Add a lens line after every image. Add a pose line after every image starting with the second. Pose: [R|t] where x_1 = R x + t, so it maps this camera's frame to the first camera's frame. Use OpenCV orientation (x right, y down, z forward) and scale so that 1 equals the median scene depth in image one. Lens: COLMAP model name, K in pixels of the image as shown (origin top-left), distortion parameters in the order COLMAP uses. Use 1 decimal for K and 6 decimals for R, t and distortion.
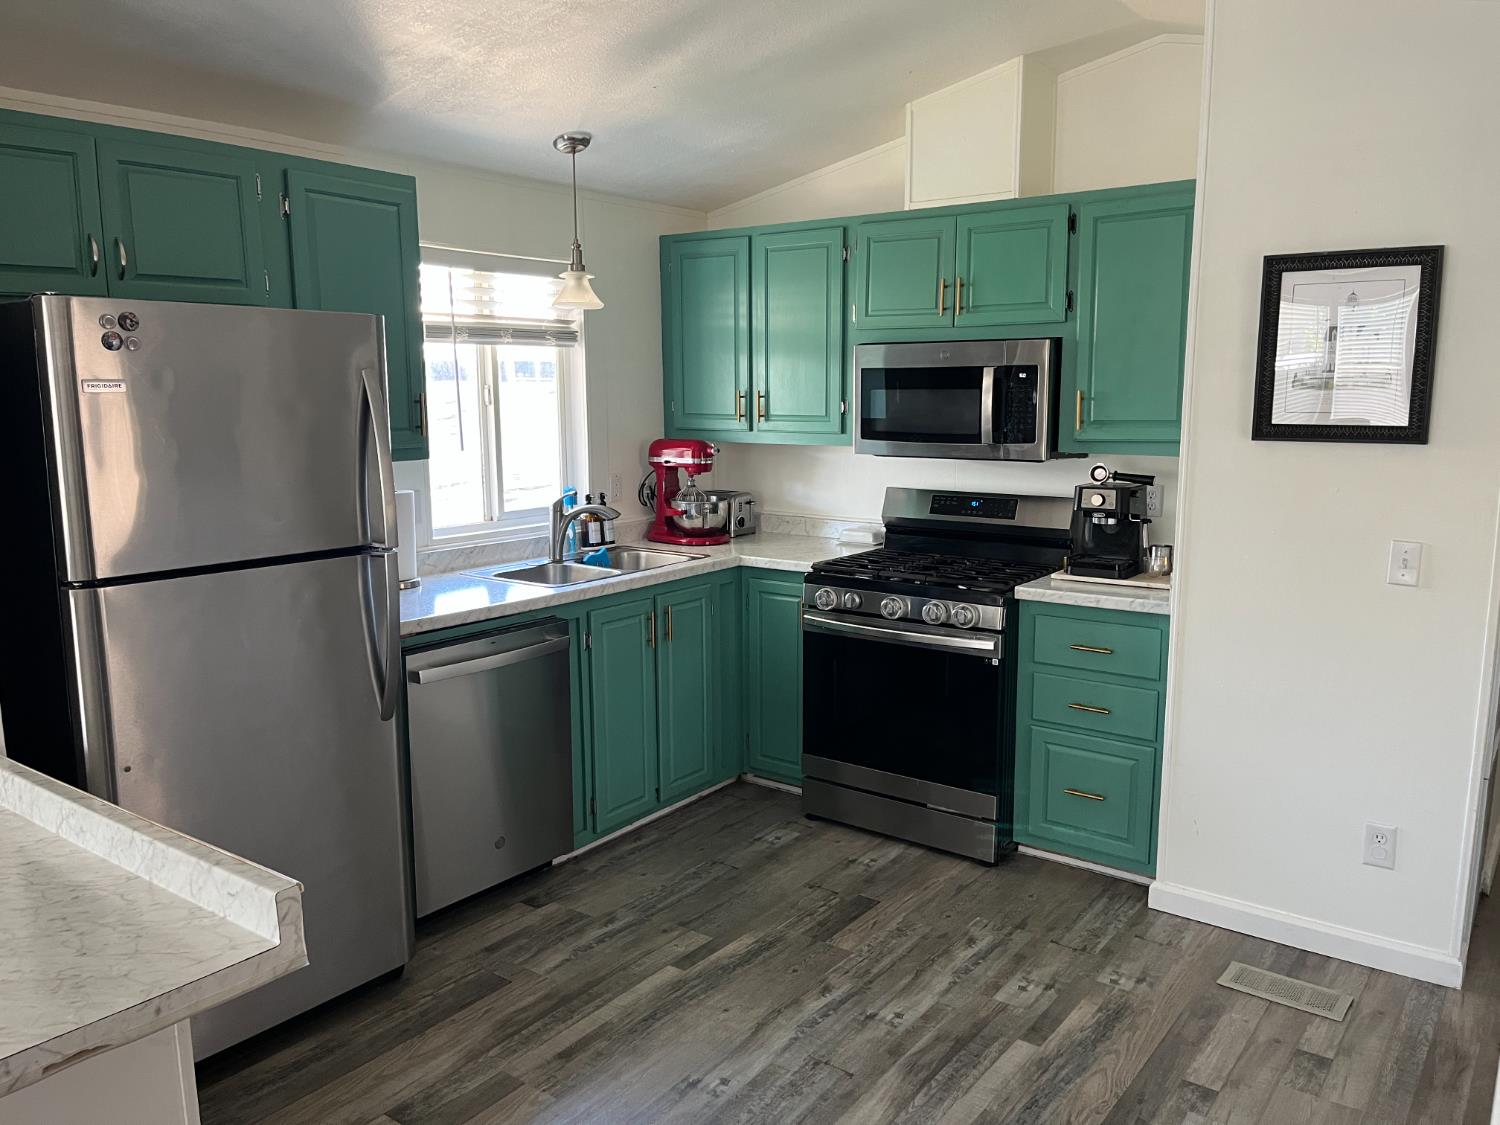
lens RADIAL K [[1149.7, 0, 749.7], [0, 1149.7, 560.6], [0, 0, 1]] dist [0.054261, -0.081948]
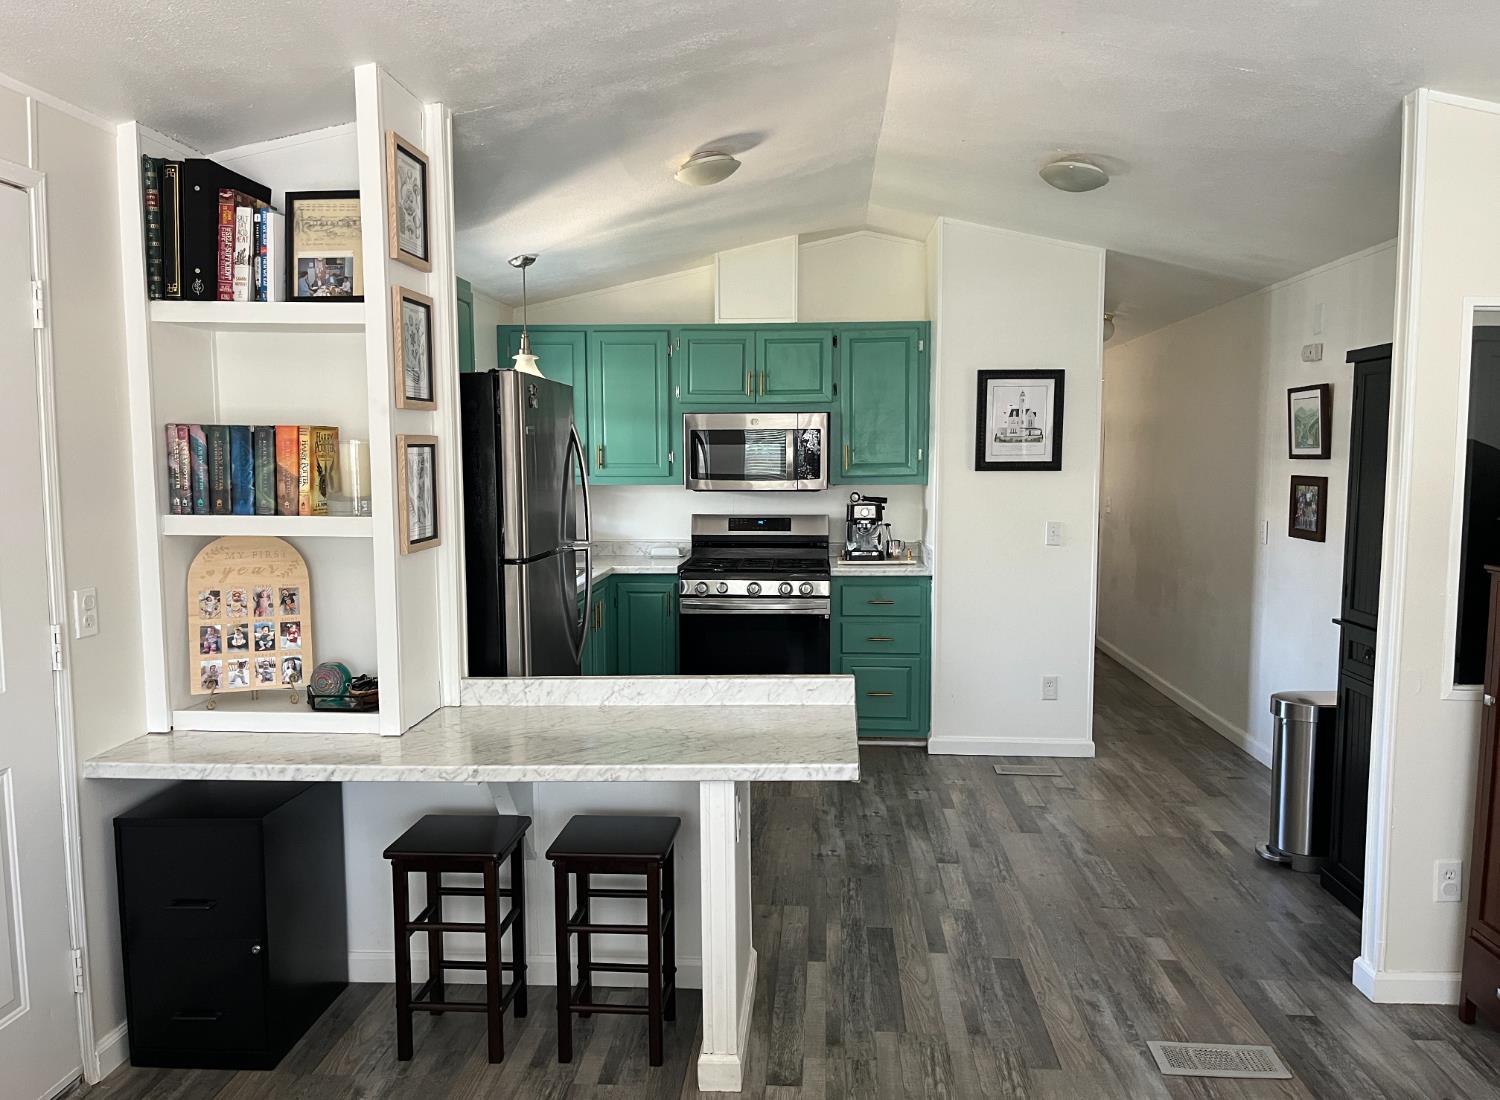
lens RADIAL K [[1149.7, 0, 754.0], [0, 1149.7, 555.6], [0, 0, 1]] dist [0.054261, -0.081948]
pose [[0.838692, -0.047500, 0.542530, -0.736986], [0.082648, 0.995752, -0.040585, 0.062736], [-0.538298, 0.078877, 0.839055, -0.267666]]
